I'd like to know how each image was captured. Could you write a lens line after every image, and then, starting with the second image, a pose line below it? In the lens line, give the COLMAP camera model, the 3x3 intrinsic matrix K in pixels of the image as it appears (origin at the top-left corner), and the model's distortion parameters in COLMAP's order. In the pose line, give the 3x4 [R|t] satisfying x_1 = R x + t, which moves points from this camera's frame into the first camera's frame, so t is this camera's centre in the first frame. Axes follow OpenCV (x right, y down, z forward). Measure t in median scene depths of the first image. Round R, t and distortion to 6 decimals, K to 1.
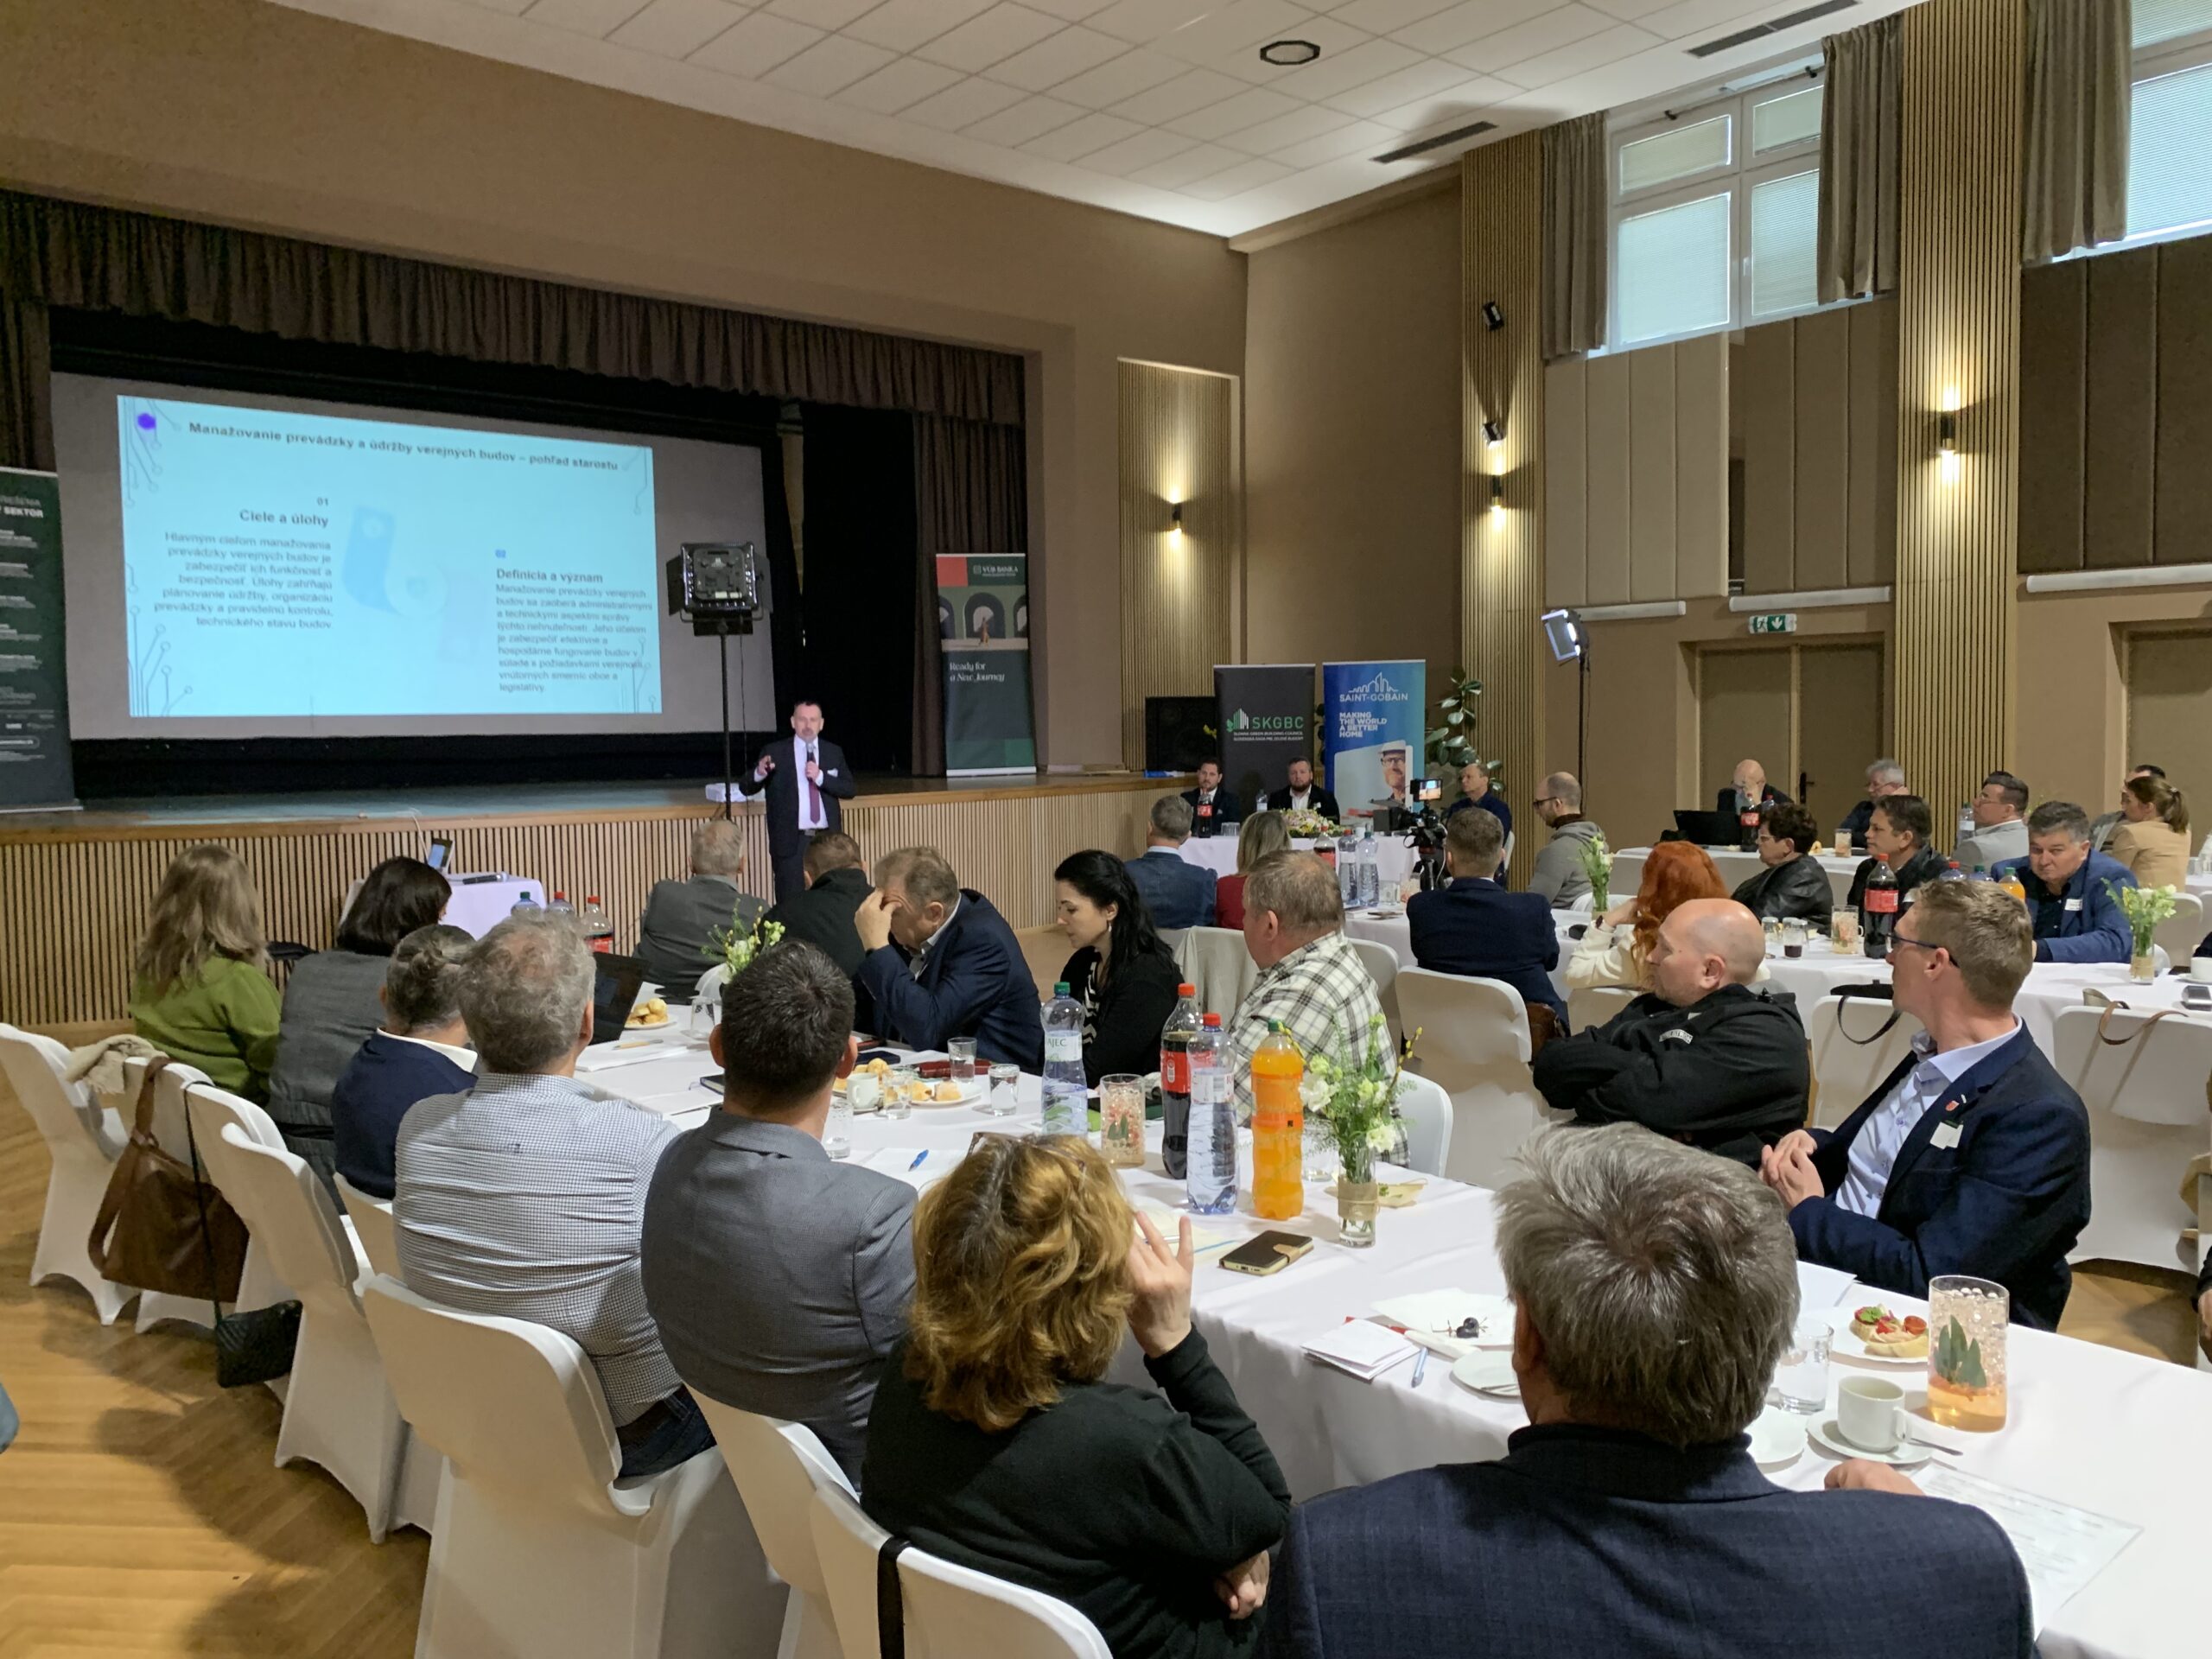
lens RADIAL K [[1654.0, 0, 1098.4], [0, 1654.0, 820.3], [0, 0, 1]] dist [0.031062, -0.025128]
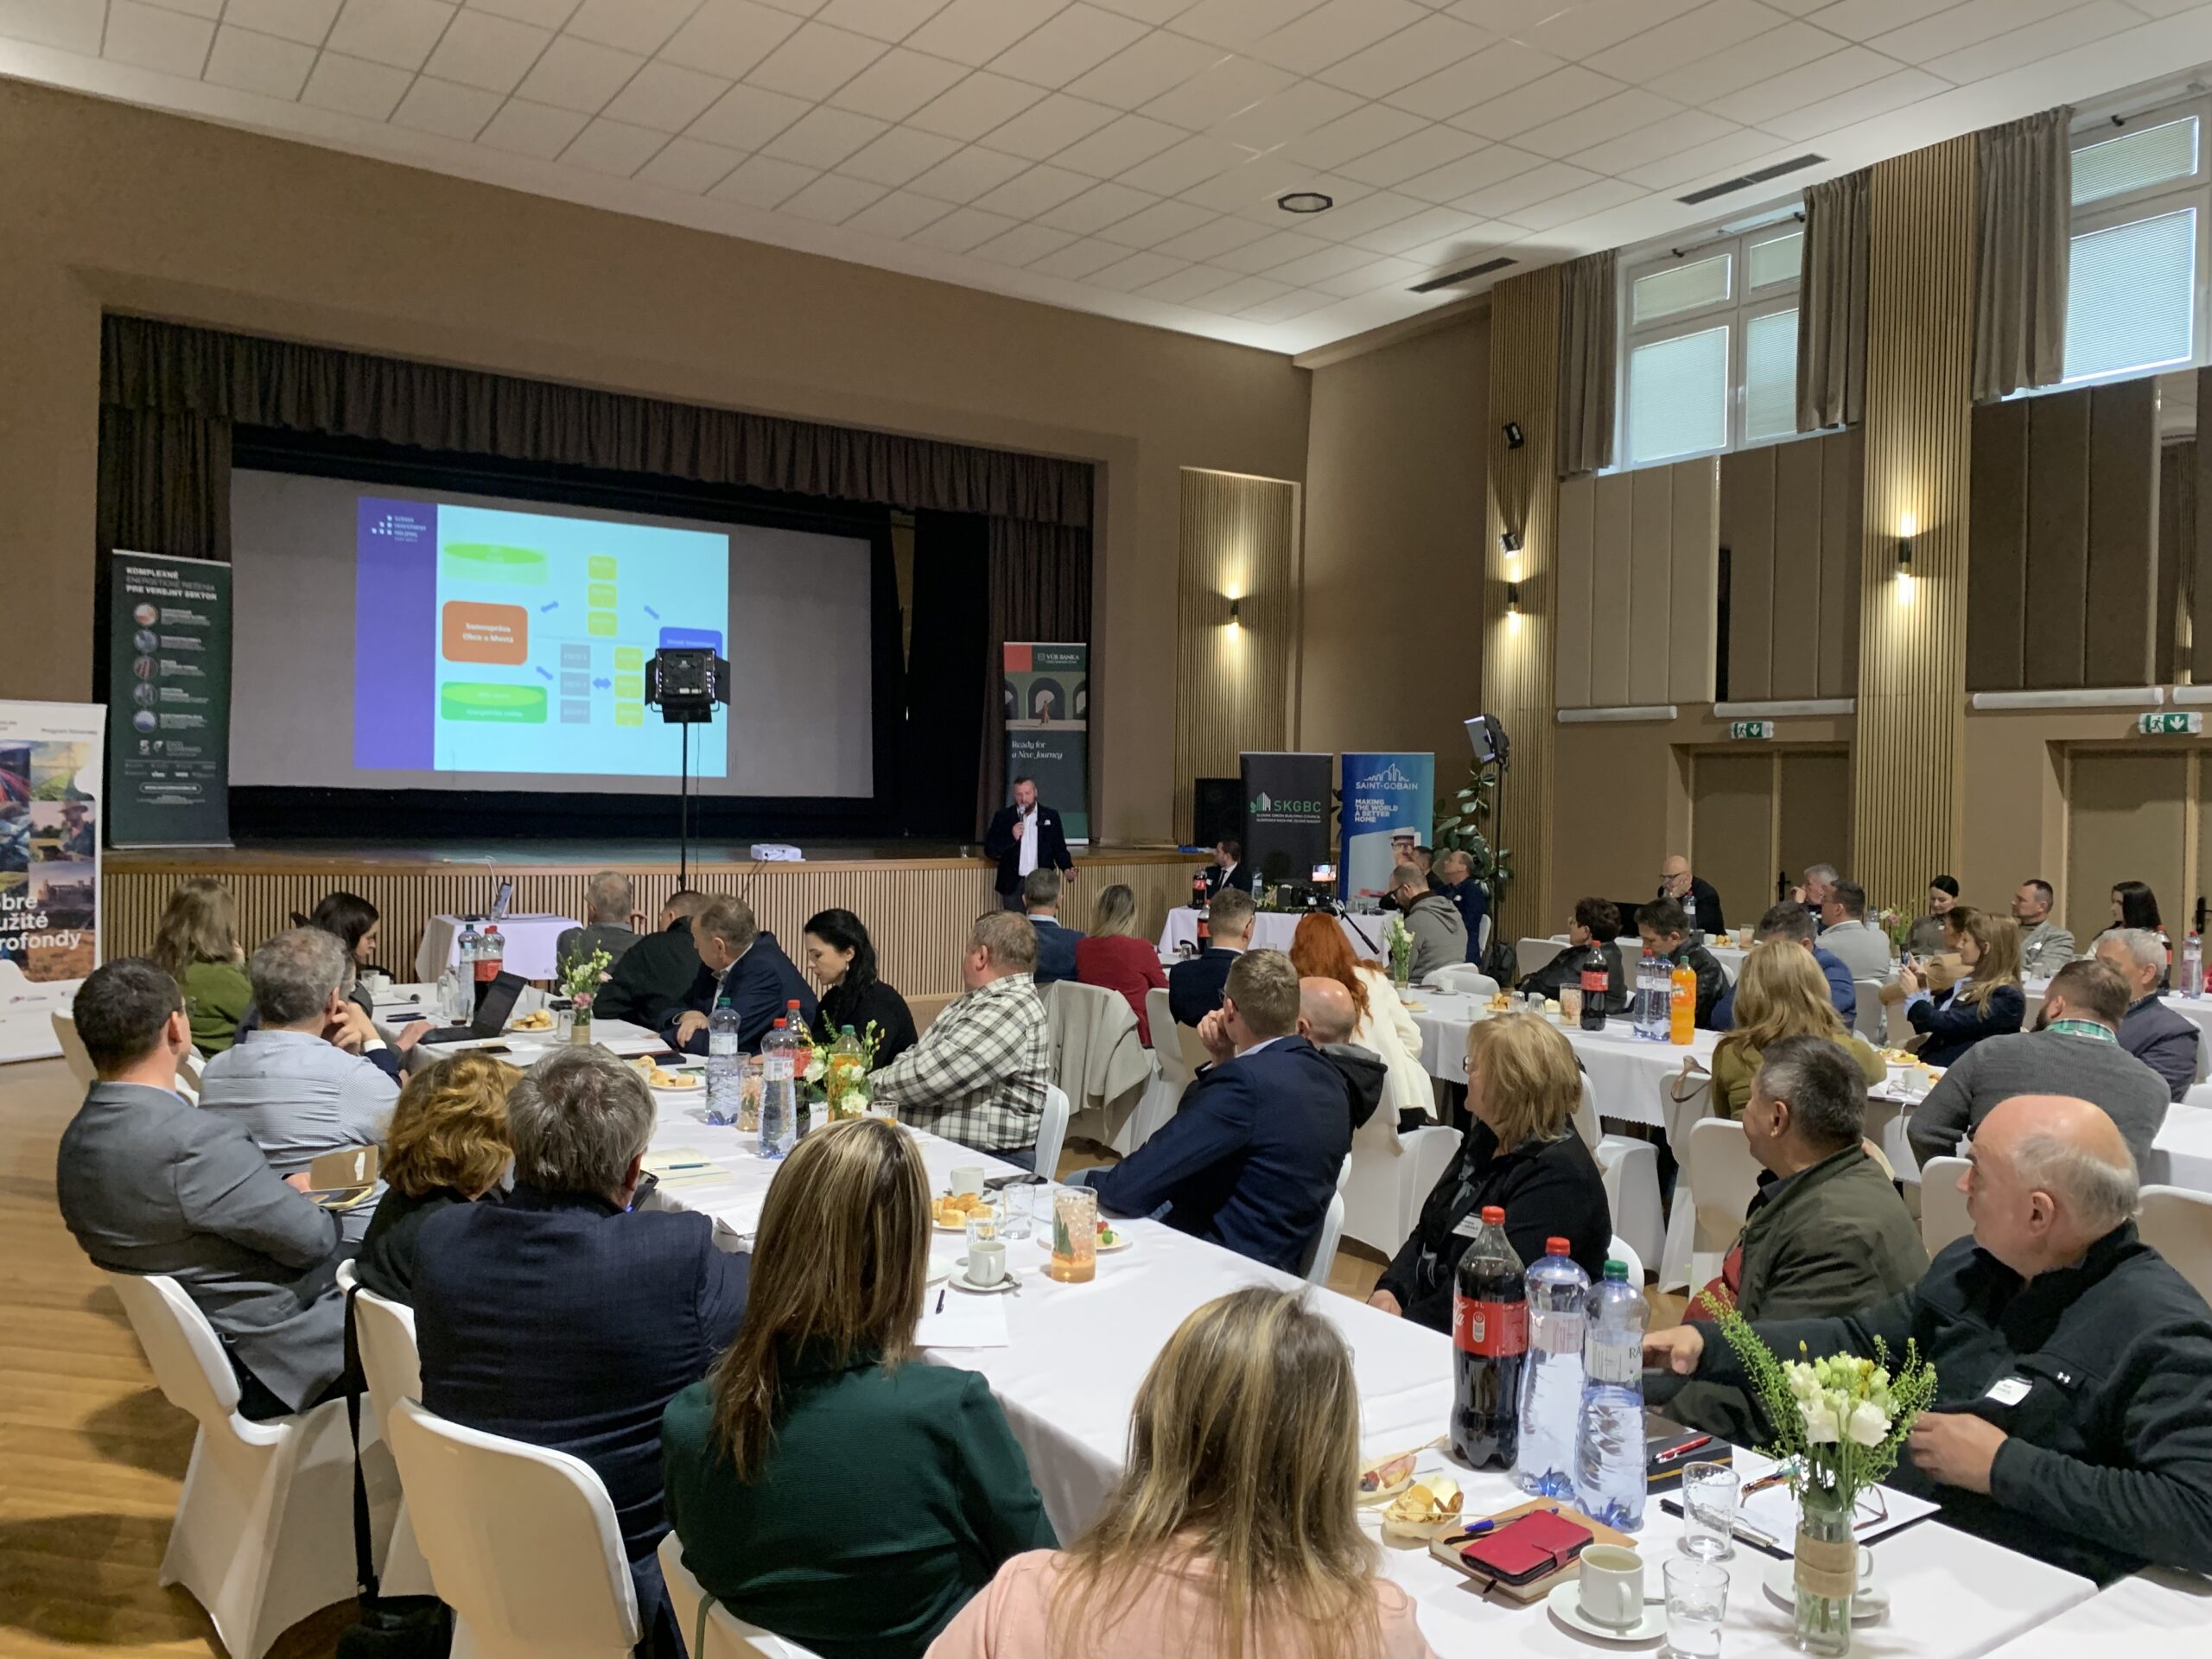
lens RADIAL K [[1647.3, 0, 1106.0], [0, 1647.3, 829.5], [0, 0, 1]] dist [0.041691, -0.042270]
pose [[0.993705, 0.035653, -0.106200, 0.104436], [-0.039578, 0.998600, -0.035088, -0.001549], [0.104800, 0.039071, 0.993726, -0.083732]]
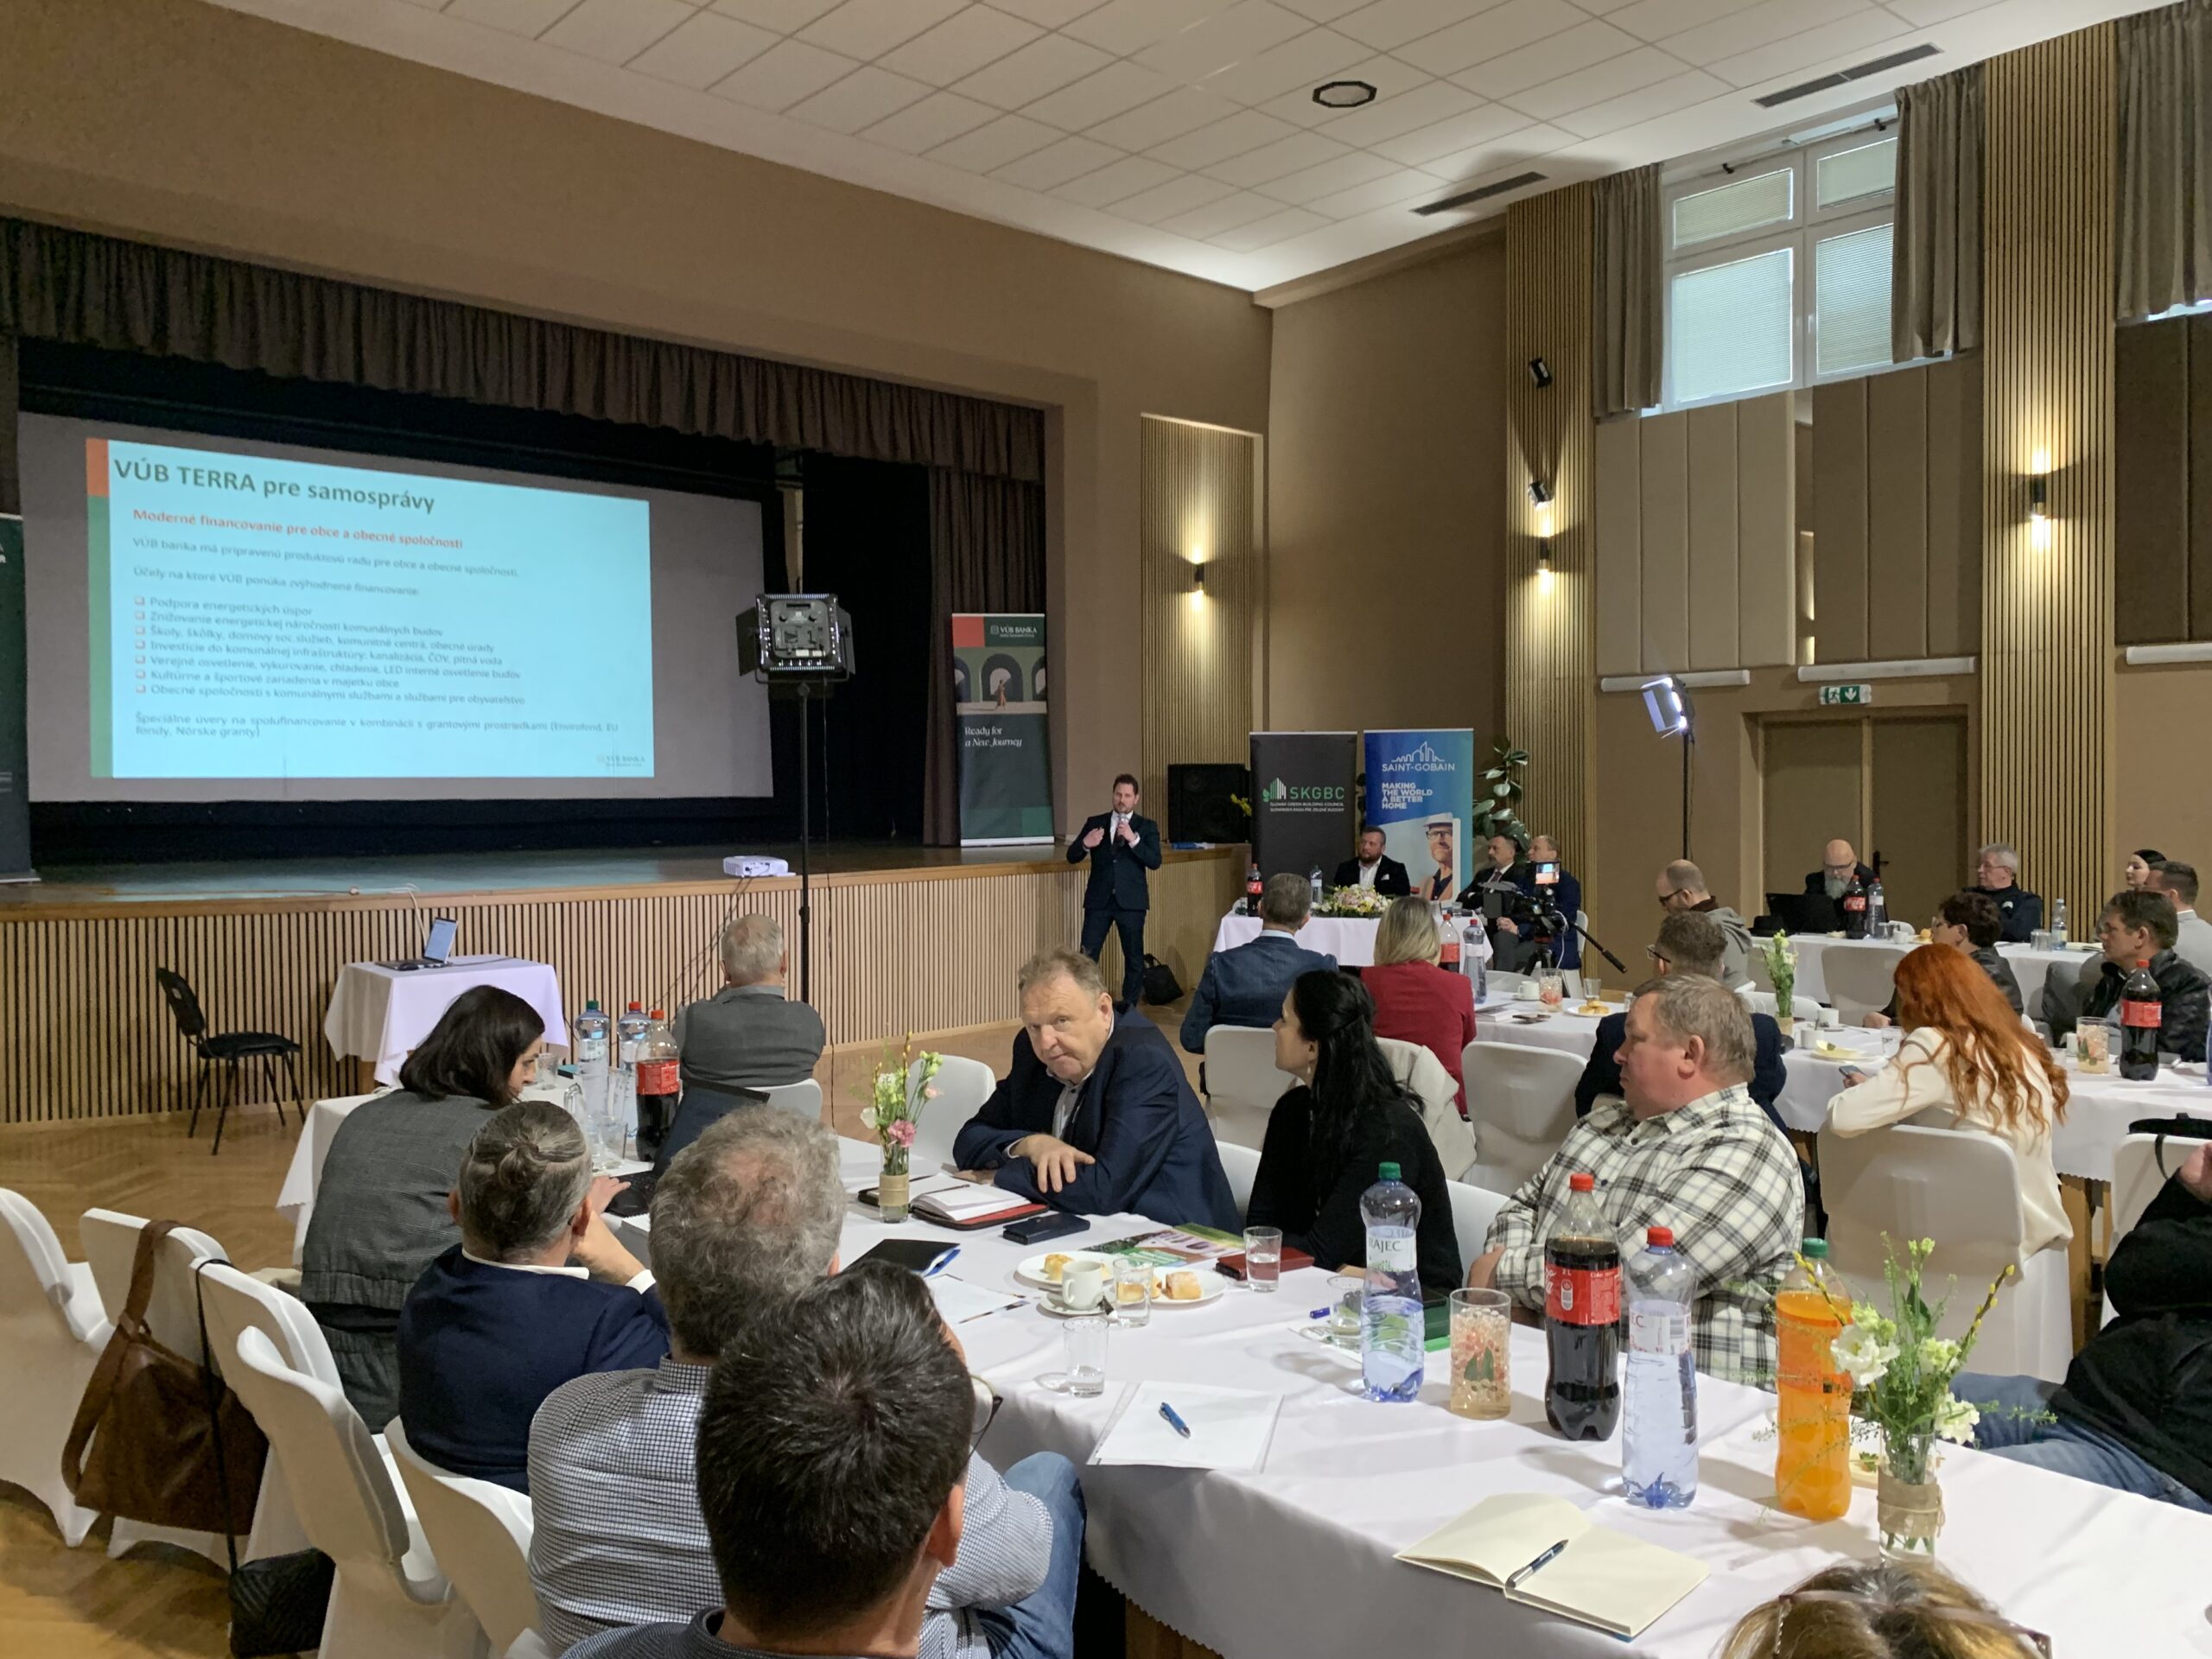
lens RADIAL K [[1656.1, 0, 1100.0], [0, 1656.1, 824.9], [0, 0, 1]] dist [0.028202, -0.023277]
pose [[0.999681, 0.007020, 0.024248, -0.041012], [-0.006157, 0.999351, -0.035495, -0.006731], [-0.024482, 0.035335, 0.999076, 0.057266]]
